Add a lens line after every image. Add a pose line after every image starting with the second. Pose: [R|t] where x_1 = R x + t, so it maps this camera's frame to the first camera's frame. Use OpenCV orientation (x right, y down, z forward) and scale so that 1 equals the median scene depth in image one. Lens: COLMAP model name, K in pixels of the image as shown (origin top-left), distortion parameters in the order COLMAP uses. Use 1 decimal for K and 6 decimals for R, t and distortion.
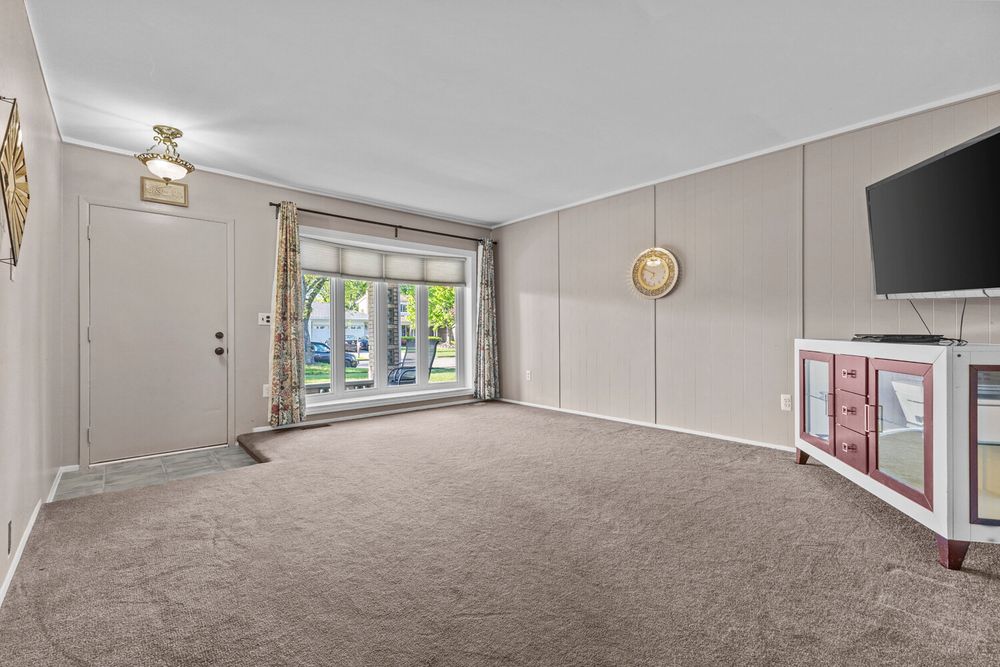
lens RADIAL K [[433.3, 0, 498.6], [0, 433.3, 336.9], [0, 0, 1]] dist [0.008928, -0.000730]
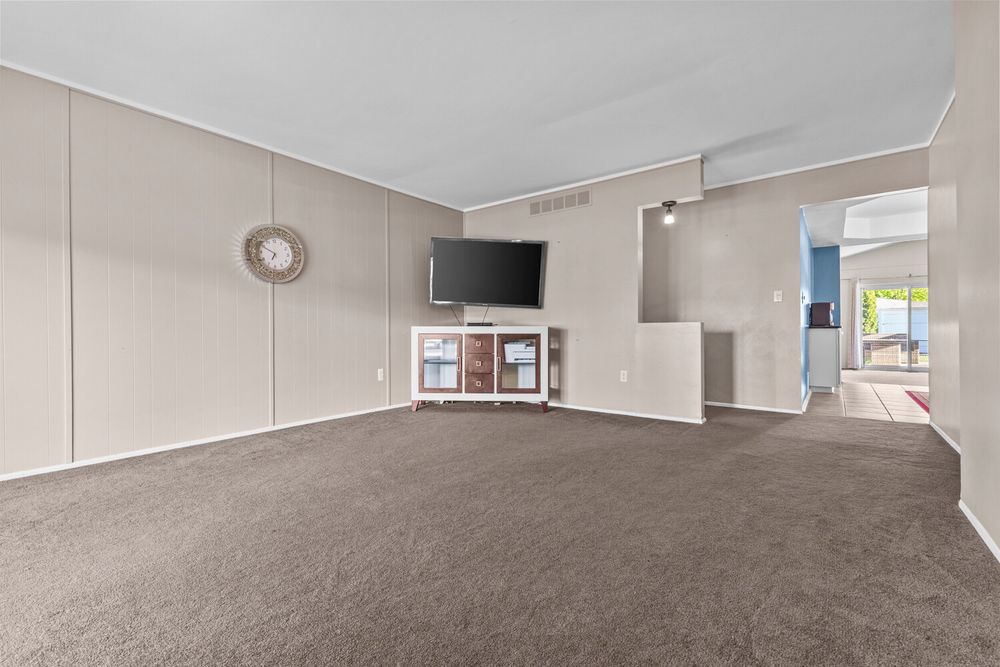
lens RADIAL K [[433.3, 0, 496.2], [0, 433.3, 326.0], [0, 0, 1]] dist [0.008928, -0.000730]
pose [[-0.180027, 0.004368, 0.983652, -0.605688], [0.008735, 0.999958, -0.002842, 0.005981], [-0.983623, 0.008081, -0.180057, 0.750294]]
